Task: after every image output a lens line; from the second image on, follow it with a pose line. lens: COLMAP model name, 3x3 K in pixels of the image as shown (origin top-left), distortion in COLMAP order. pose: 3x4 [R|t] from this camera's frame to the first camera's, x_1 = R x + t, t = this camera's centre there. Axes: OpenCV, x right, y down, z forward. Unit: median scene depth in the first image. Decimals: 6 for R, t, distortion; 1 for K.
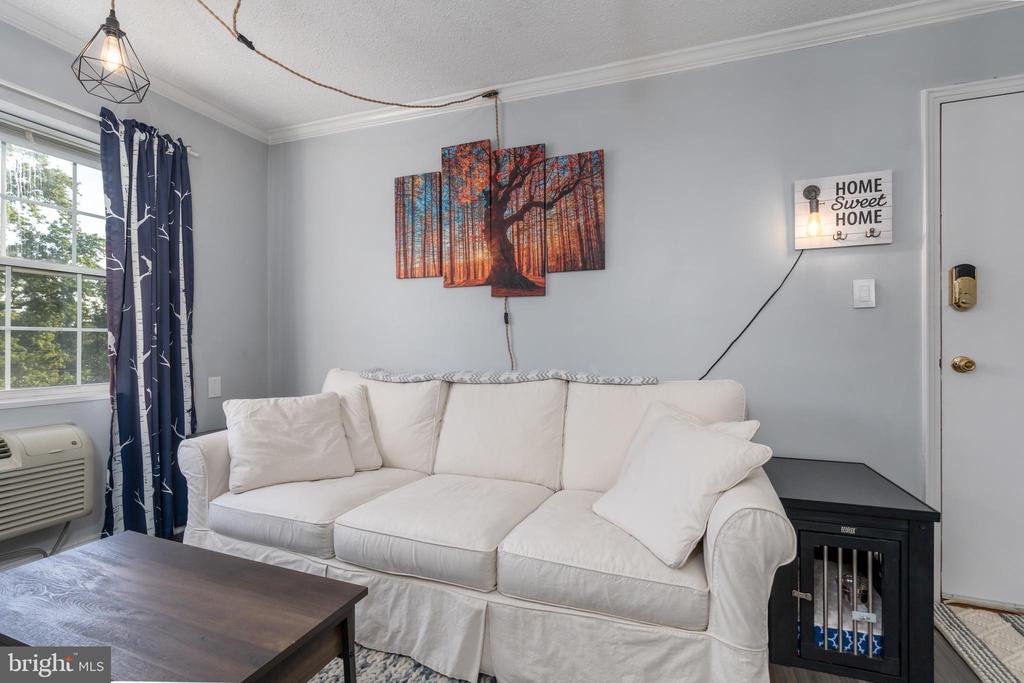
lens RADIAL K [[465.8, 0, 518.4], [0, 465.8, 342.0], [0, 0, 1]] dist [-0.009478, 0.001730]
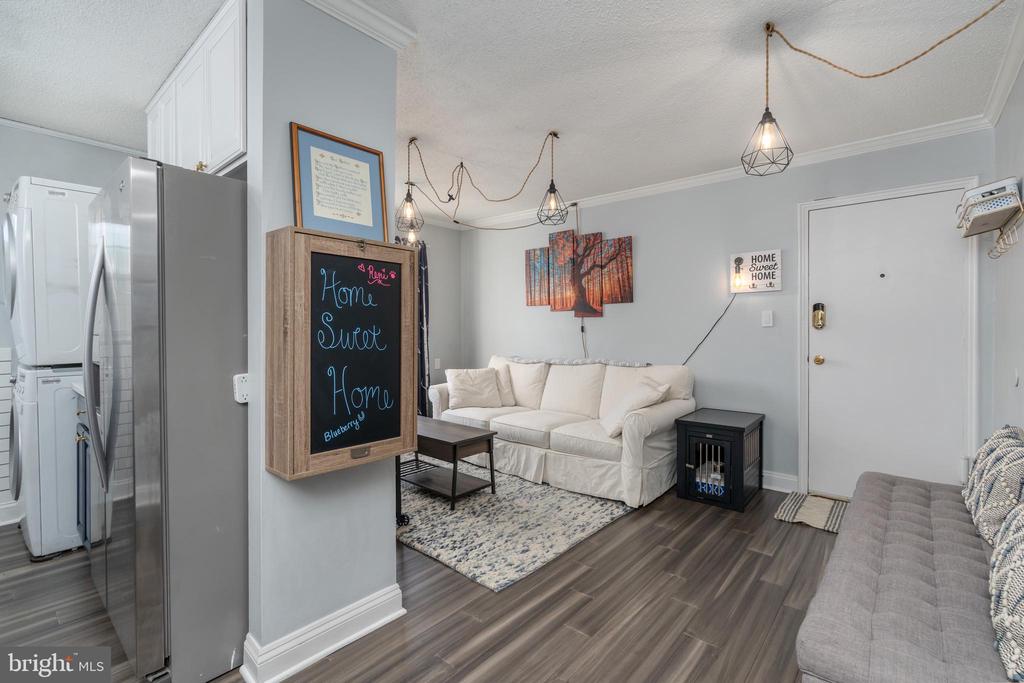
lens RADIAL K [[465.8, 0, 524.9], [0, 465.8, 327.7], [0, 0, 1]] dist [-0.009478, 0.001730]
pose [[0.941581, -0.002465, -0.336779, 0.393769], [0.002189, 0.999997, -0.001197, -0.058371], [0.336781, 0.000390, 0.941583, -0.810018]]
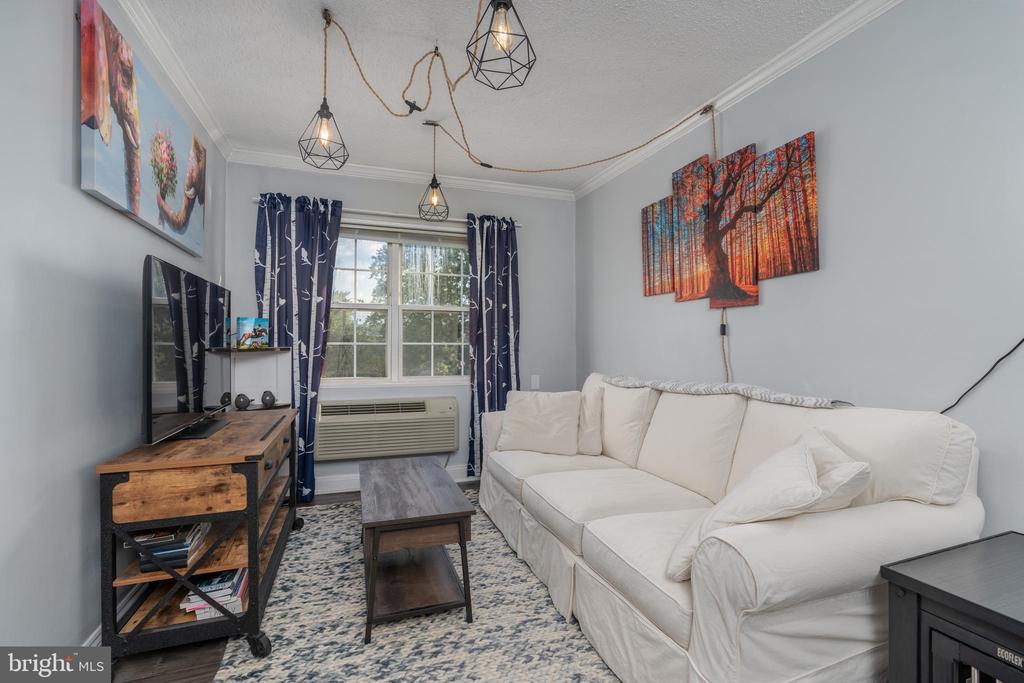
lens RADIAL K [[465.8, 0, 515.3], [0, 465.8, 341.2], [0, 0, 1]] dist [-0.009478, 0.001730]
pose [[0.642967, -0.008028, -0.765852, 0.474684], [0.000267, 0.999947, -0.010258, -0.017949], [0.765894, 0.006391, 0.642935, 0.032920]]
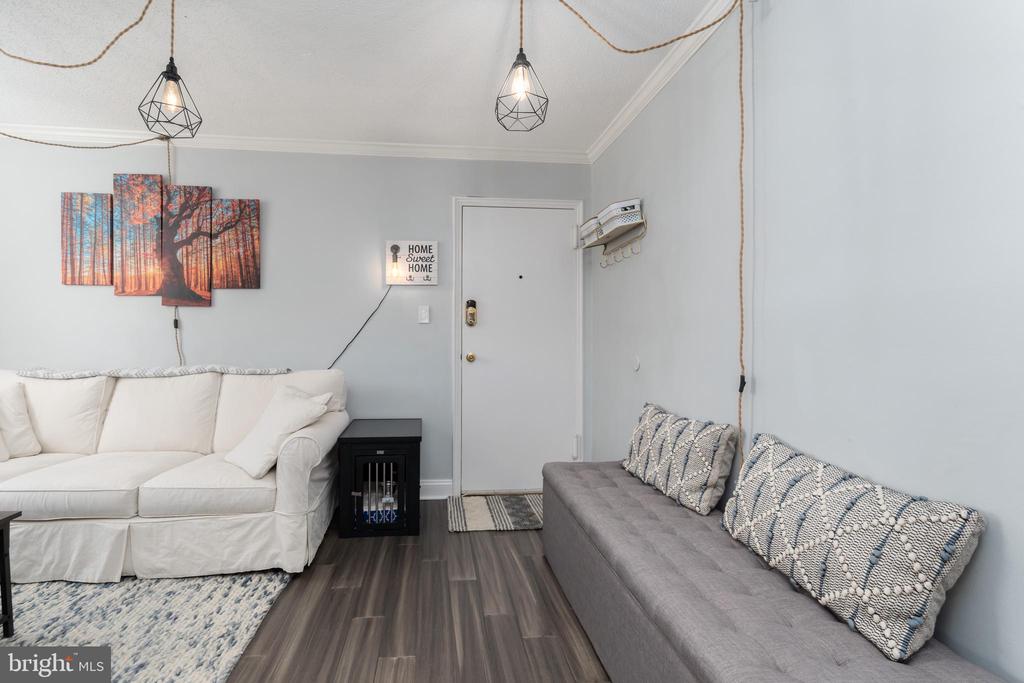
lens RADIAL K [[465.8, 0, 473.2], [0, 465.8, 333.5], [0, 0, 1]] dist [-0.009478, 0.001730]
pose [[0.899982, 0.010302, 0.435805, 0.156057], [-0.005662, 0.999913, -0.011944, -0.015830], [-0.435890, 0.008281, 0.899962, -0.462157]]
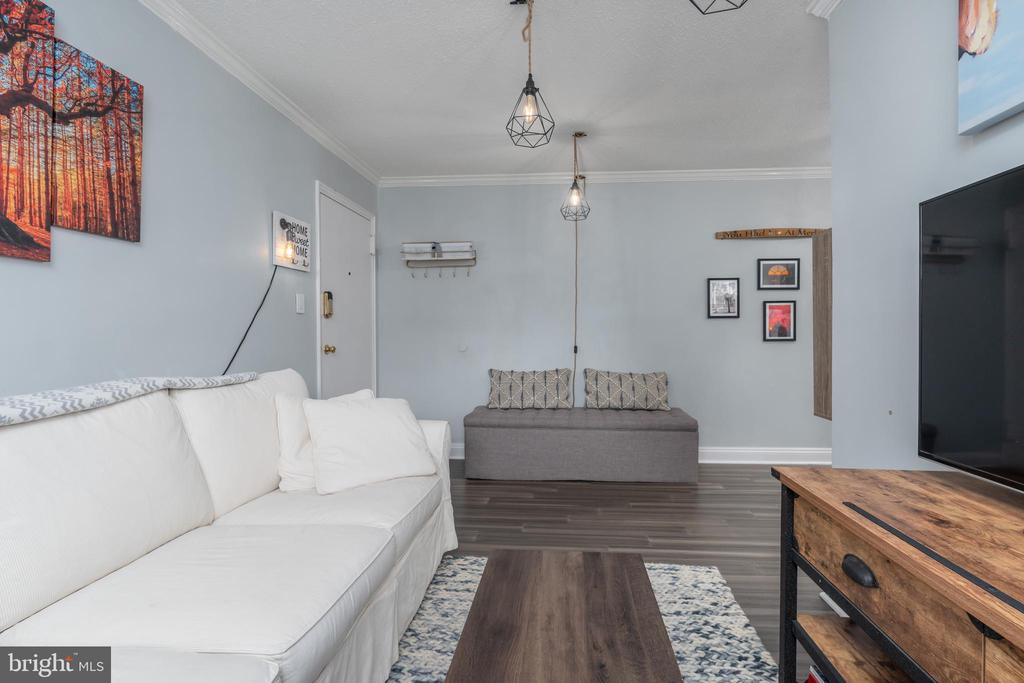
lens RADIAL K [[465.8, 0, 531.0], [0, 465.8, 334.6], [0, 0, 1]] dist [-0.009478, 0.001730]
pose [[-0.276234, -0.001415, 0.961089, -0.710869], [0.000327, 0.999999, 0.001566, -0.007865], [-0.961090, 0.000747, -0.276234, 0.588697]]
